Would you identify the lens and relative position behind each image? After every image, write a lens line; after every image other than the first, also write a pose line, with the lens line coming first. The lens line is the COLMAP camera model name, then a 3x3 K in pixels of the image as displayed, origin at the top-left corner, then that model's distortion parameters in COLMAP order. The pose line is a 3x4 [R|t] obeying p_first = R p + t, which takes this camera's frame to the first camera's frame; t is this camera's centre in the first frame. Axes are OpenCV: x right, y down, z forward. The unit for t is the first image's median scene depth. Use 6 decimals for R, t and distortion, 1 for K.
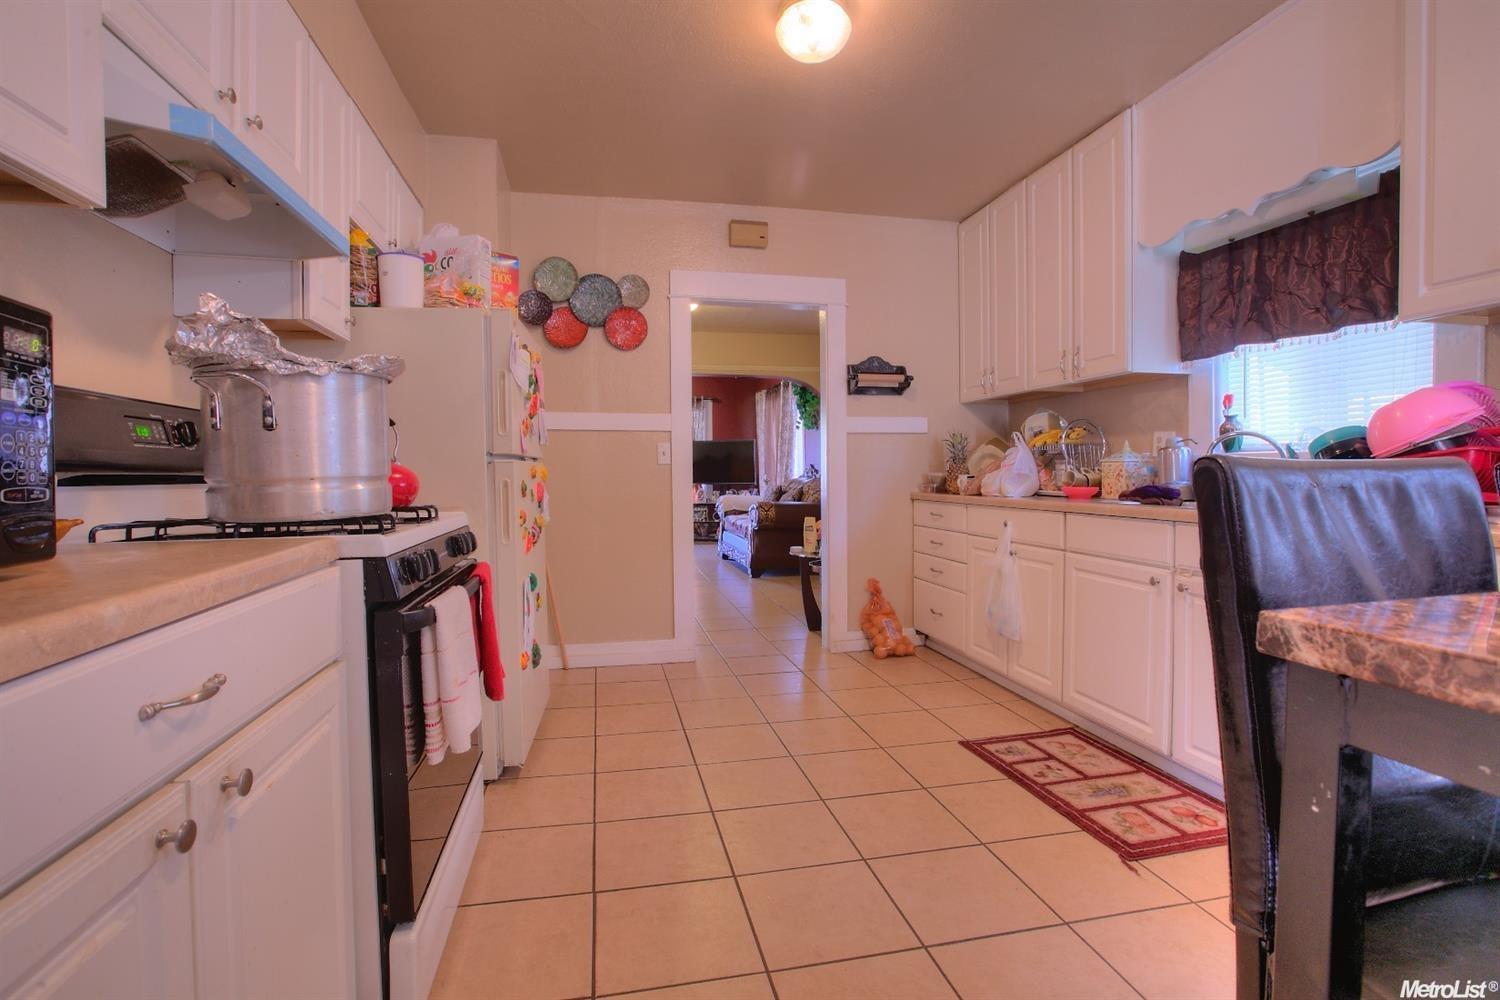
lens RADIAL K [[684.9, 0, 749.2], [0, 684.9, 500.3], [0, 0, 1]] dist [-0.035835, 0.006474]
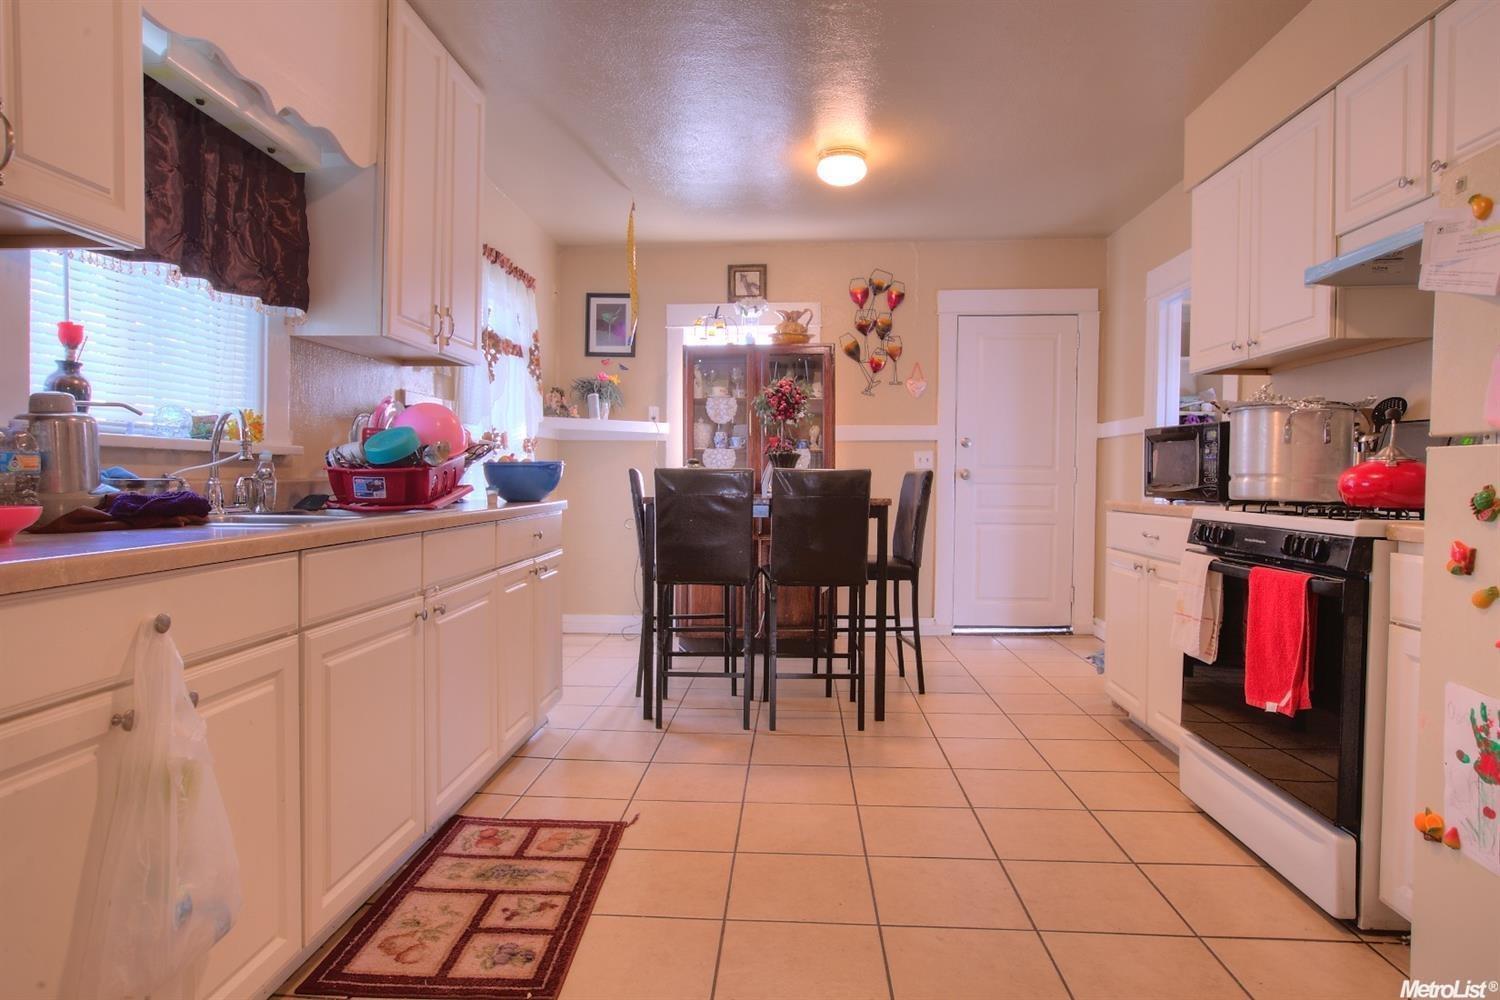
lens RADIAL K [[838.9, 0, 748.9], [0, 838.9, 488.9], [0, 0, 1]] dist [-0.011660, 0.008383]
pose [[-0.963743, -0.012720, 0.266529, 0.005814], [0.000471, 0.998781, 0.049368, -0.065733], [-0.266832, 0.047703, -0.962562, 1.768127]]
